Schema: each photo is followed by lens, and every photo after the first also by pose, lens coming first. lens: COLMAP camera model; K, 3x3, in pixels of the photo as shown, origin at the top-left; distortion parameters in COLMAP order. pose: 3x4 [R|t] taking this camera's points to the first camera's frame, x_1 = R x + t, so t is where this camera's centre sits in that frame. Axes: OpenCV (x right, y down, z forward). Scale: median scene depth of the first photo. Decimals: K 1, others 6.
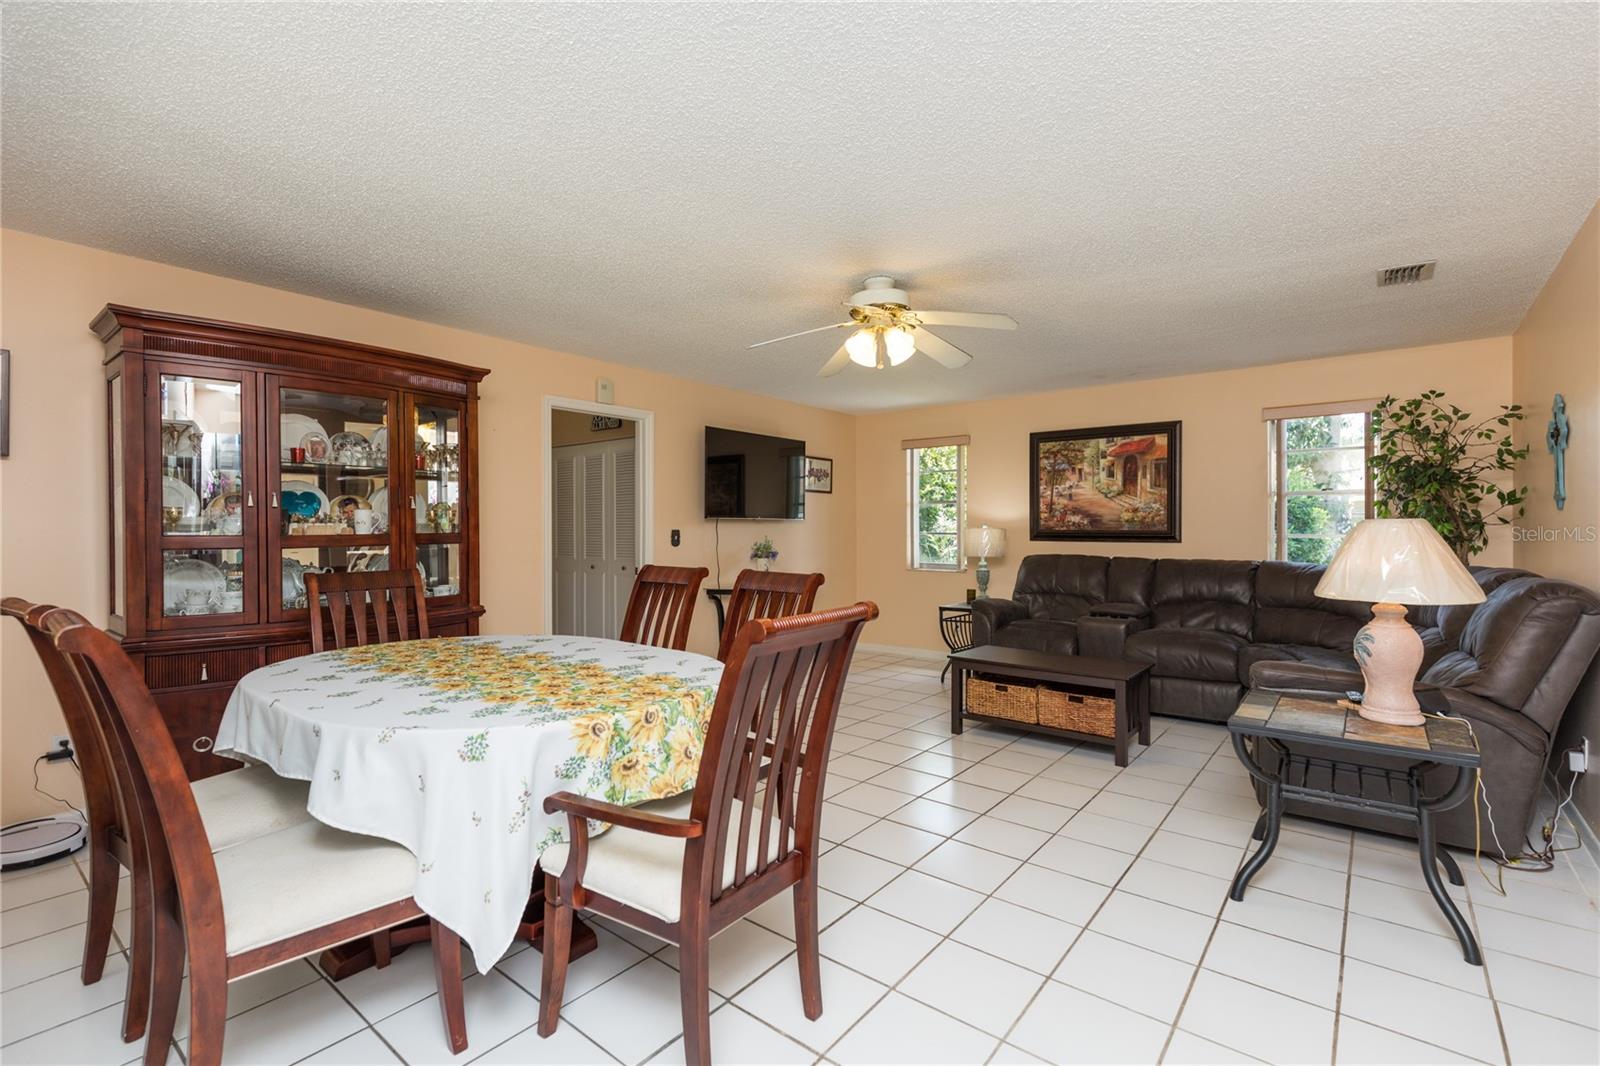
lens RADIAL K [[718.8, 0, 799.4], [0, 718.8, 528.0], [0, 0, 1]] dist [0.000060, -0.001362]
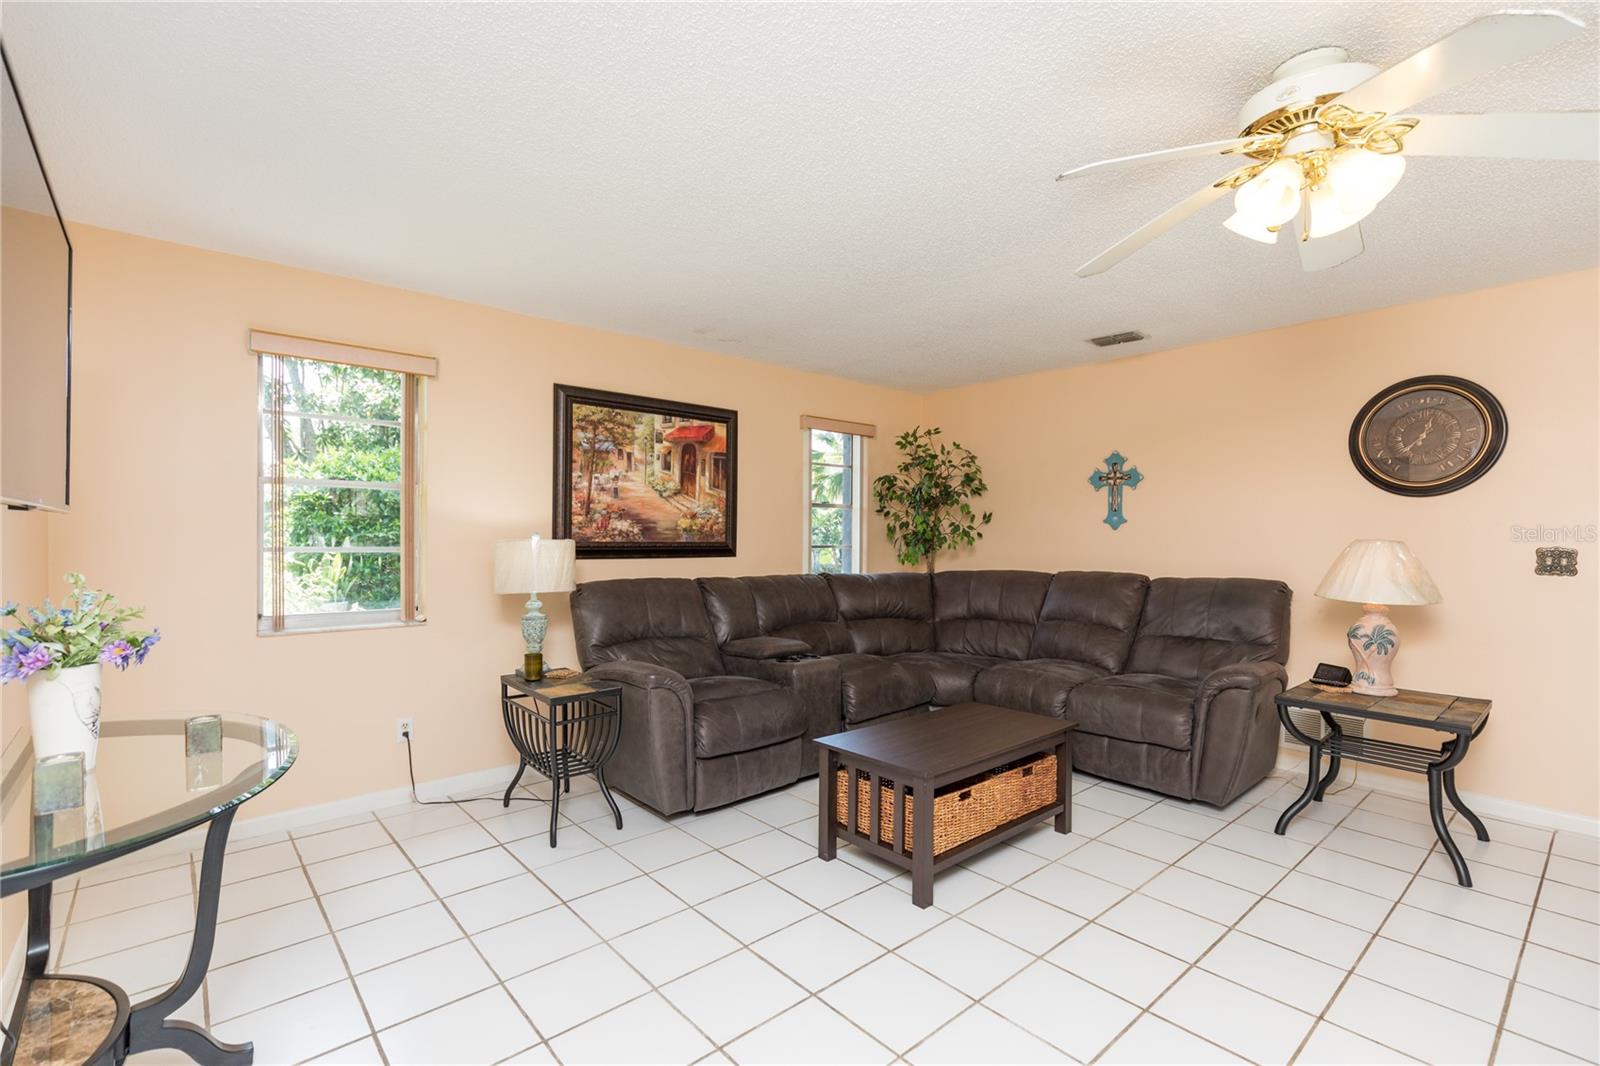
lens RADIAL K [[718.8, 0, 797.2], [0, 718.8, 532.0], [0, 0, 1]] dist [0.000060, -0.001362]
pose [[0.150726, 0.000306, 0.988576, -0.285155], [-0.009525, 0.999954, 0.001142, -0.009853], [-0.988530, -0.009588, 0.150722, 0.798024]]
